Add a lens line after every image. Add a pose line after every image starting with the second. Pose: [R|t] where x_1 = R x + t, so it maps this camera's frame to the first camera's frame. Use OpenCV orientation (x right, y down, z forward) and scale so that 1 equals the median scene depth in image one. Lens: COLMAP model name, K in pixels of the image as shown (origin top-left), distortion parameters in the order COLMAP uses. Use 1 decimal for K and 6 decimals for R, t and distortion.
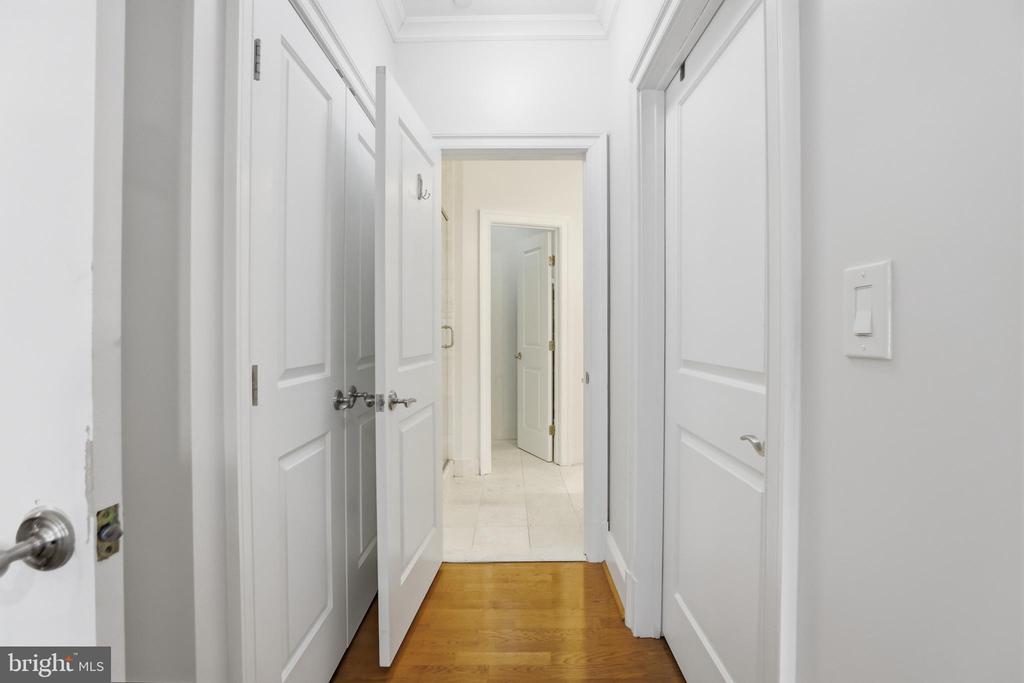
lens RADIAL K [[466.9, 0, 511.1], [0, 466.9, 333.0], [0, 0, 1]] dist [-0.035166, 0.004894]
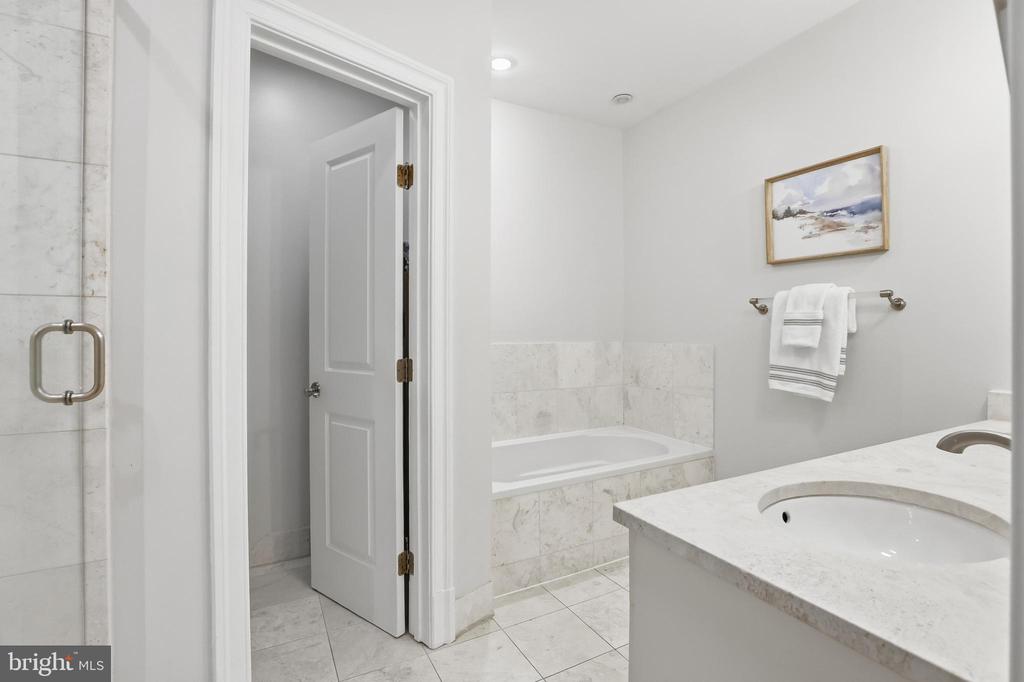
lens RADIAL K [[466.9, 0, 503.3], [0, 466.9, 324.7], [0, 0, 1]] dist [-0.035166, 0.004894]
pose [[0.891183, 0.002116, 0.453640, -0.026741], [0.004133, 0.999910, -0.012785, -0.009193], [-0.453626, 0.013269, 0.891093, 0.569150]]
